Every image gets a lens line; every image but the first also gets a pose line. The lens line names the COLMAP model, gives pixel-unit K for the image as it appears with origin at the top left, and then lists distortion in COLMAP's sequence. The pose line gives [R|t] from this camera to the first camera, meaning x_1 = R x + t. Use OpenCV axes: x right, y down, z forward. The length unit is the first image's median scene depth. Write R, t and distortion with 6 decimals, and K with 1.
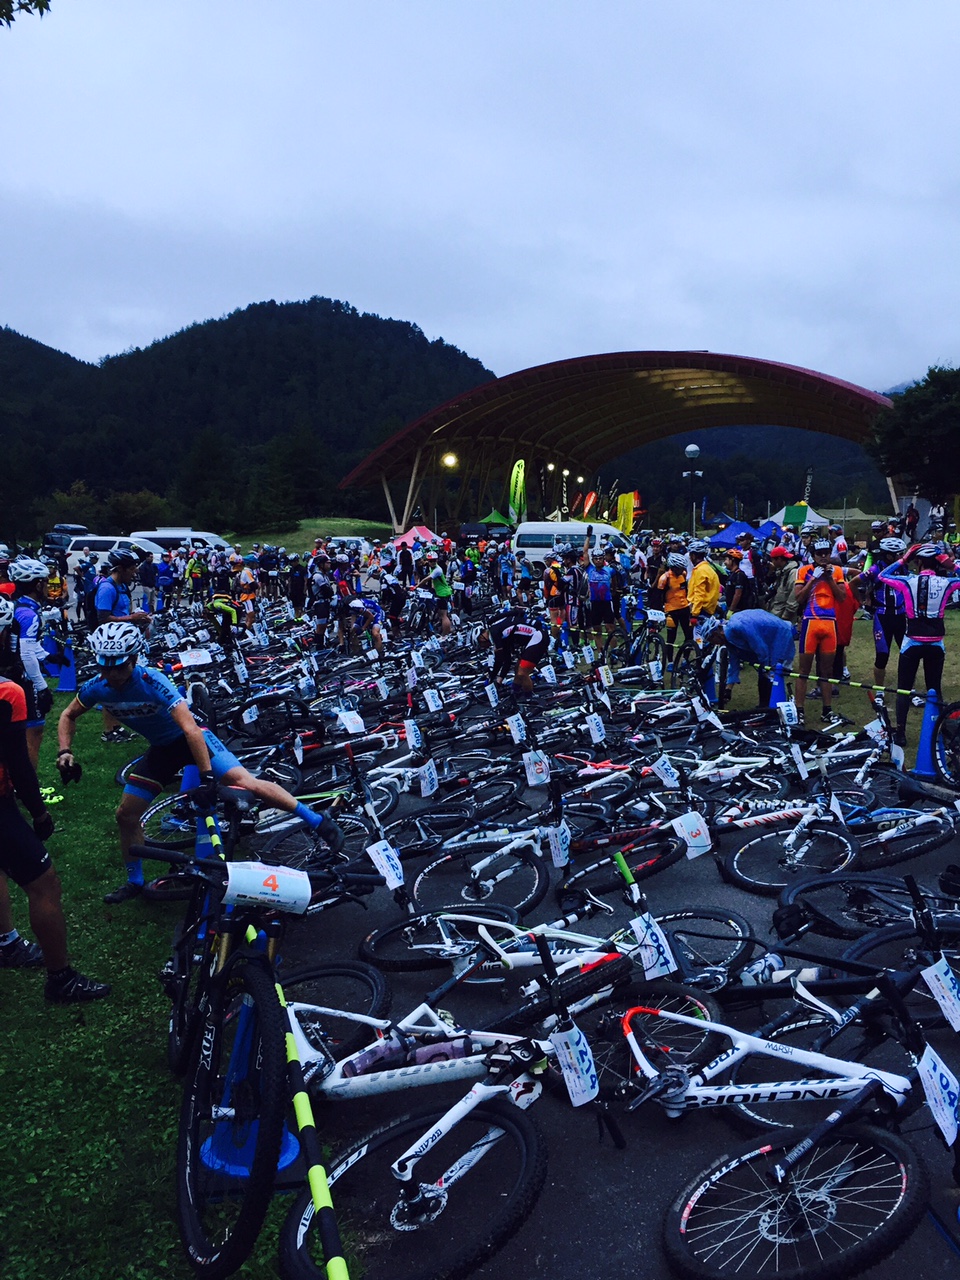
lens RADIAL K [[1065.5, 0, 480.0], [0, 1065.5, 640.0], [0, 0, 1]] dist [0.010044, -0.001829]
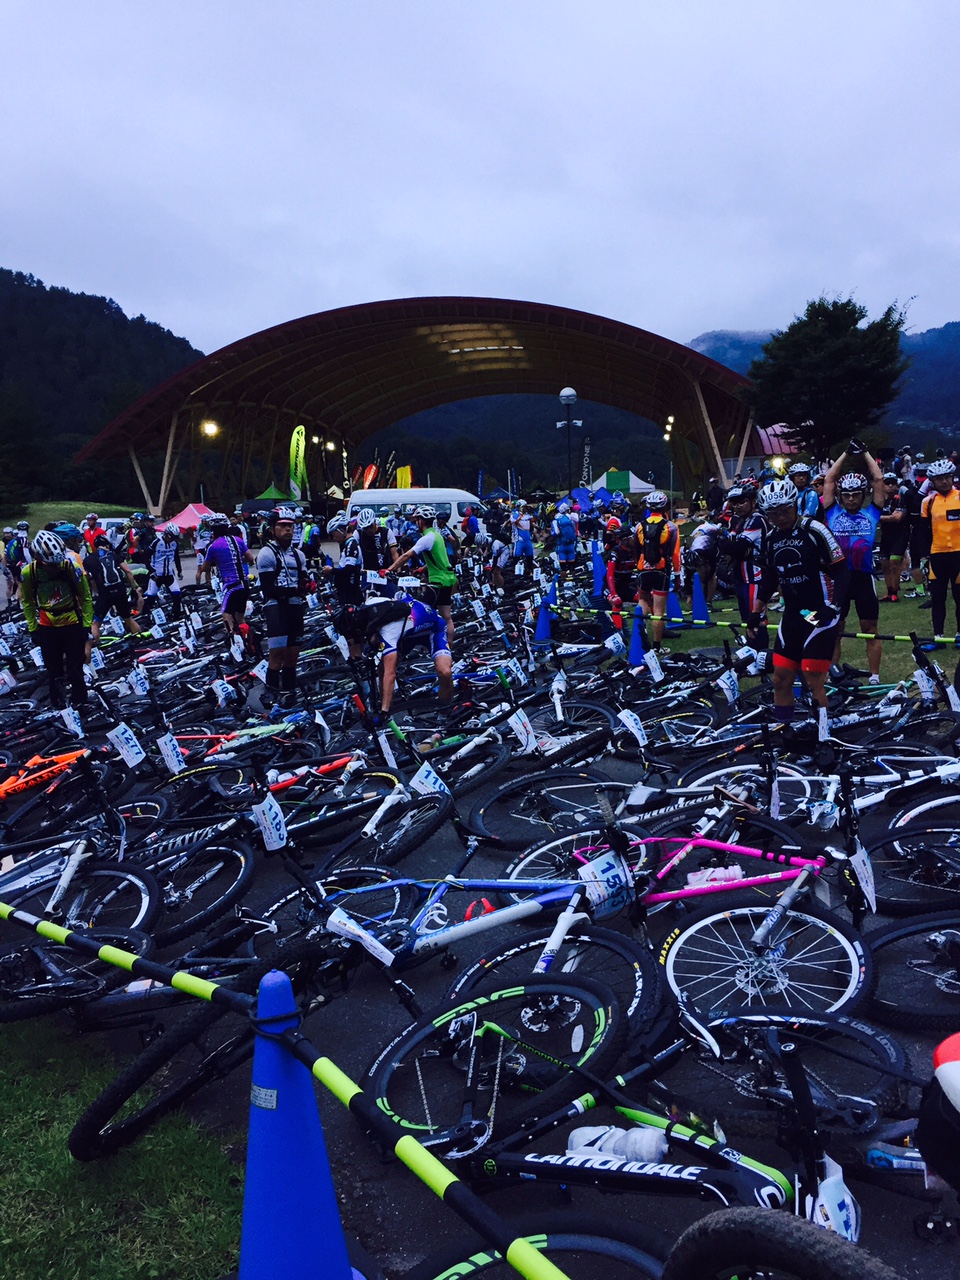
lens RADIAL K [[1065.5, 0, 480.0], [0, 1065.5, 640.0], [0, 0, 1]] dist [0.010044, -0.001829]
pose [[0.964817, -0.059474, 0.256106, -0.044869], [0.056325, 0.998220, 0.019620, -0.005275], [-0.256817, -0.004504, 0.966449, 0.117520]]
